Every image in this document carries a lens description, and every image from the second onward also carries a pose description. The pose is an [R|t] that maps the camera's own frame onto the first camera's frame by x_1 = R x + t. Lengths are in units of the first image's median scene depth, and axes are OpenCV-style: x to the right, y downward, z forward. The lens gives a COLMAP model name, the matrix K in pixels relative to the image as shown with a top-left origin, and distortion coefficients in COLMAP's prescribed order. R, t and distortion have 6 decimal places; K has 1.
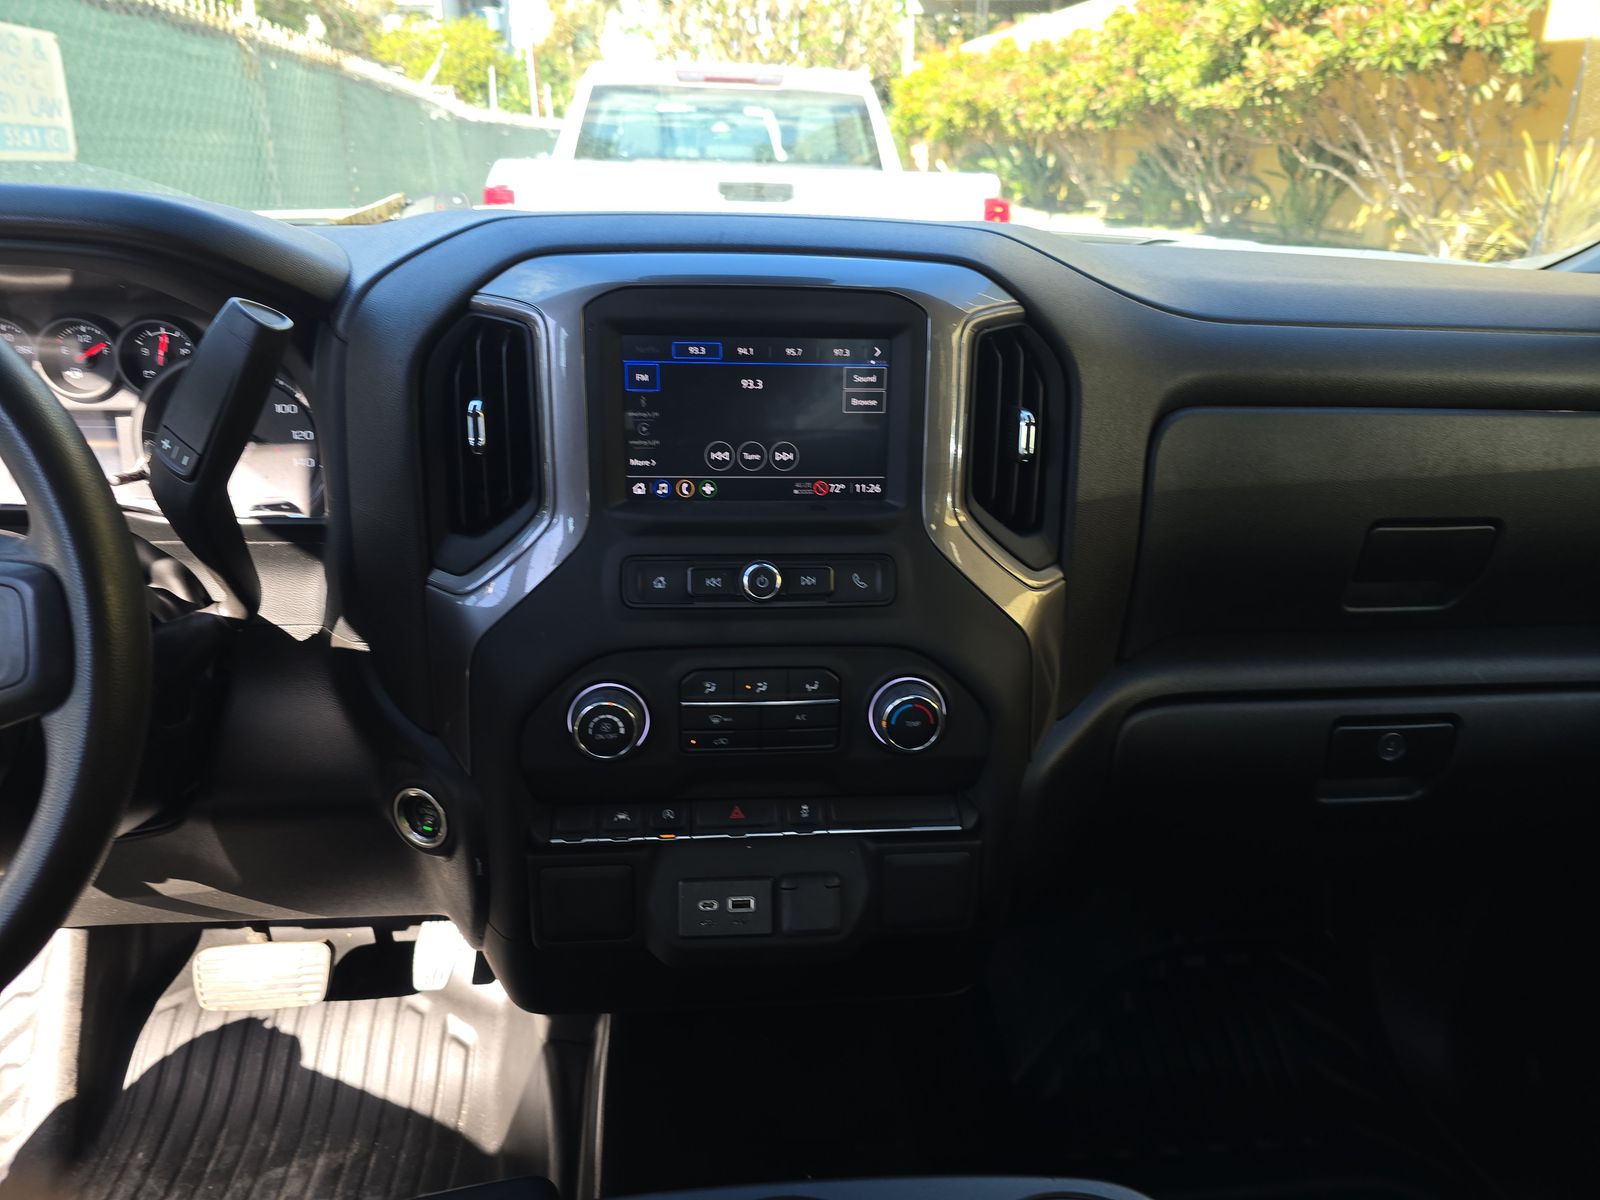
lens RADIAL K [[1077.5, 0, 803.4], [0, 1077.5, 600.0], [0, 0, 1]] dist [0.034814, -0.028755]
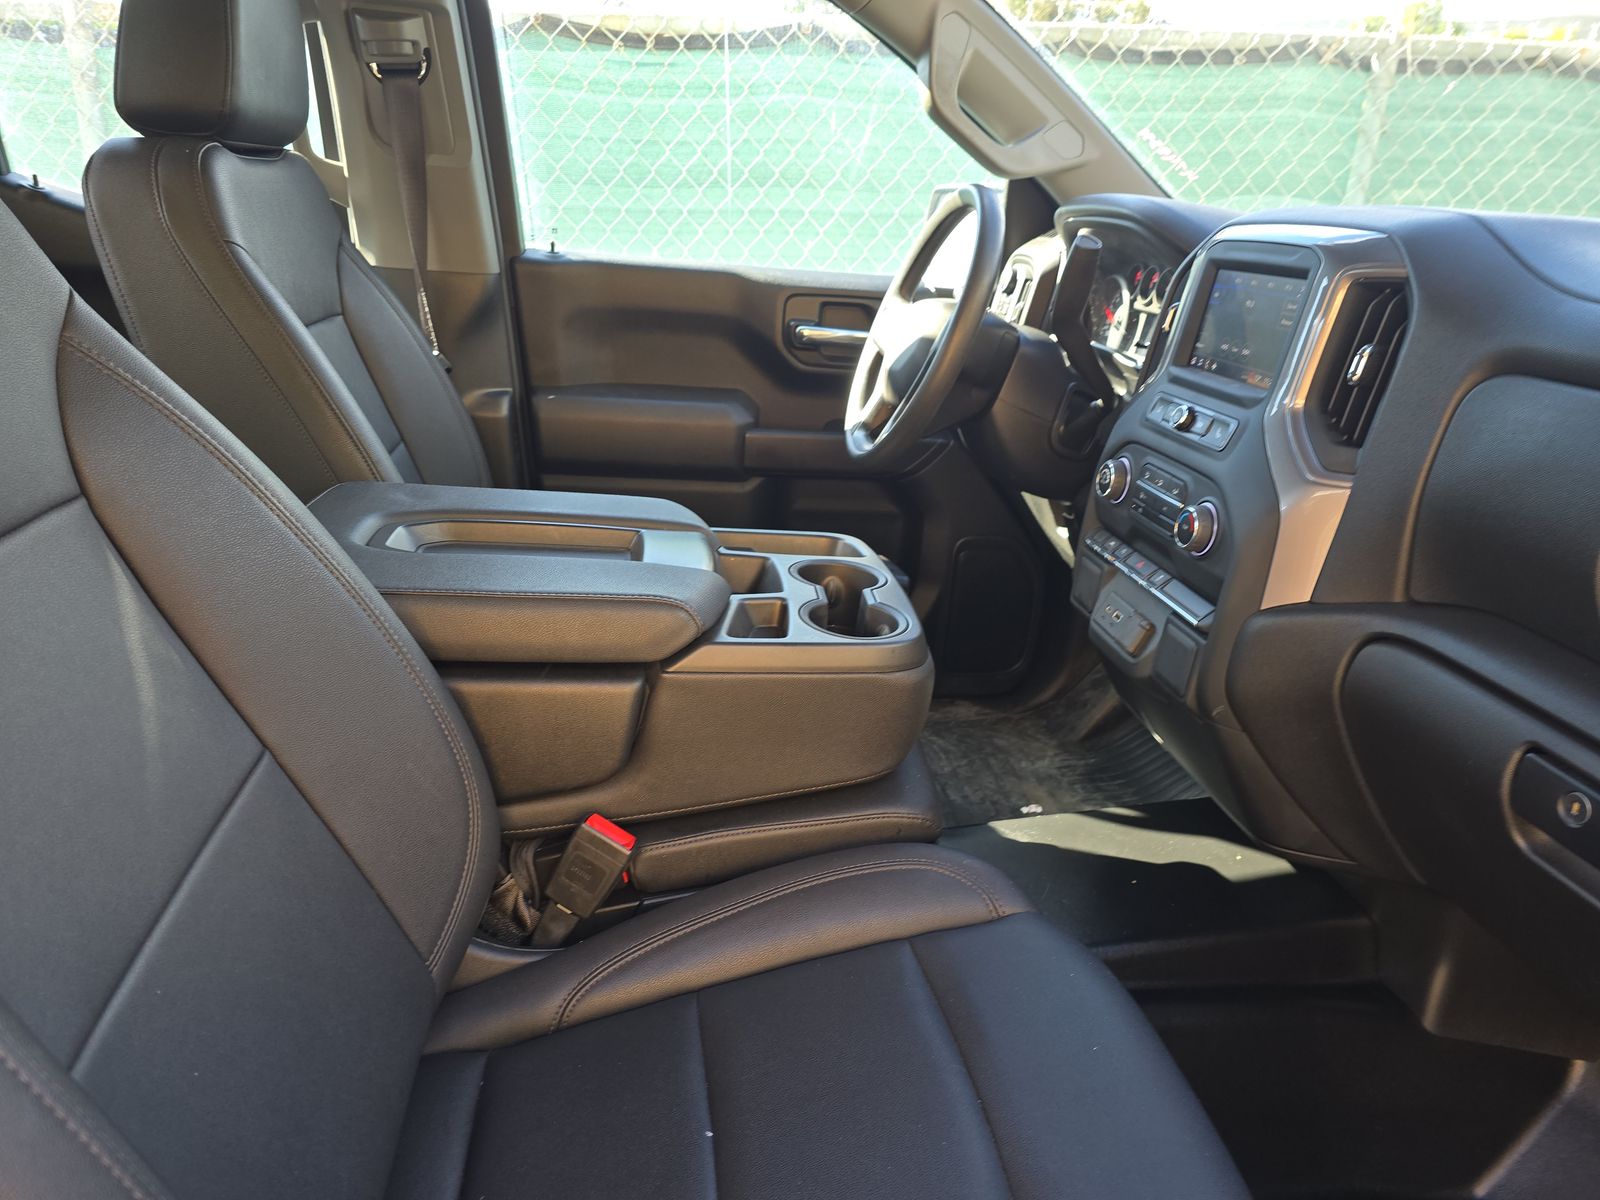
lens RADIAL K [[1077.5, 0, 803.4], [0, 1077.5, 600.0], [0, 0, 1]] dist [0.034814, -0.028755]
pose [[0.060944, 0.336629, -0.939663, 1.504676], [-0.391950, 0.873865, 0.287636, -0.022826], [0.917966, 0.350771, 0.185198, 0.266575]]
